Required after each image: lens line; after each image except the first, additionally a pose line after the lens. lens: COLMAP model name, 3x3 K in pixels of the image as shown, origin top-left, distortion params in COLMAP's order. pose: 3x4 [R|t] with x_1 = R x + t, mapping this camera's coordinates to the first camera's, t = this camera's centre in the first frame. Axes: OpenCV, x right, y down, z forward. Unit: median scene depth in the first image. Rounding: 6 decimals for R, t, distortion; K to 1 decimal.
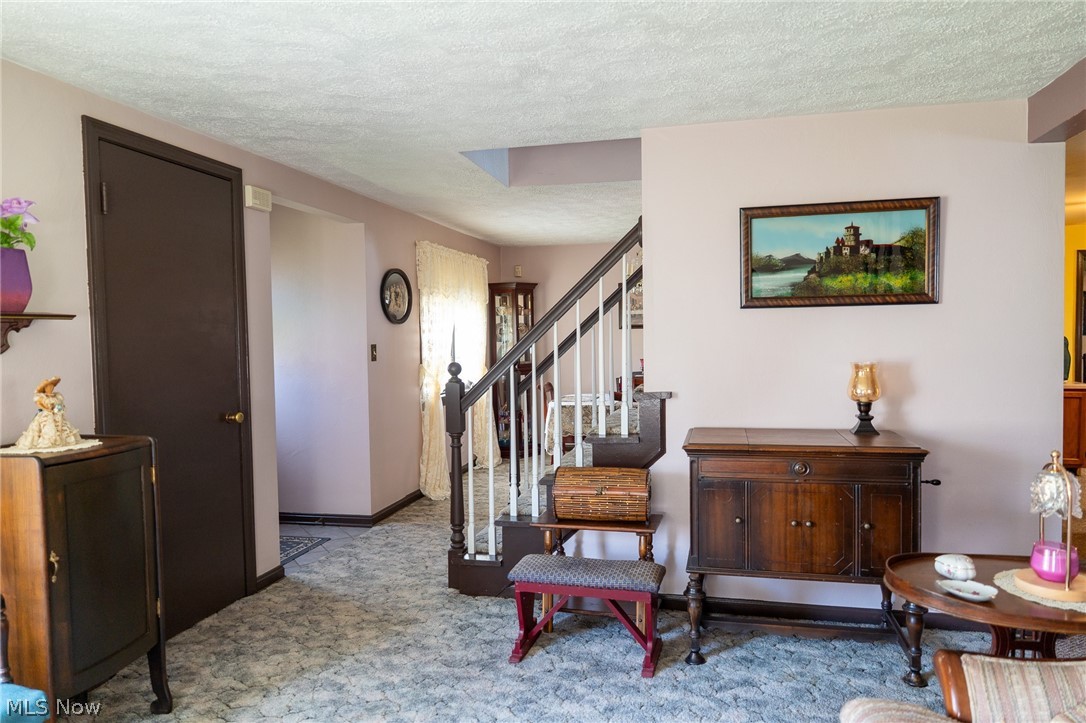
lens RADIAL K [[724.7, 0, 543.0], [0, 724.7, 361.5], [0, 0, 1]] dist [-0.000128, -0.001620]
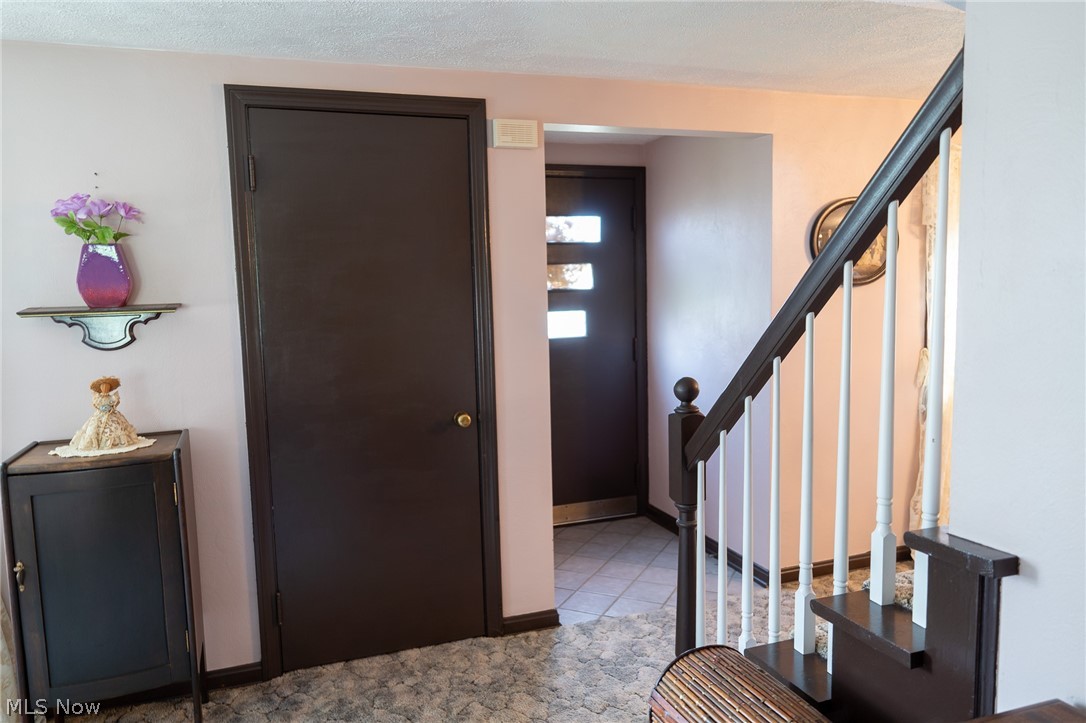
lens RADIAL K [[751.8, 0, 543.0], [0, 751.8, 361.5], [0, 0, 1]] dist [0.001550, -0.000761]
pose [[0.539556, 0.086907, -0.837452, 0.331280], [-0.014692, 0.995479, 0.093841, -0.069597], [0.841822, -0.038328, 0.538393, 0.656715]]
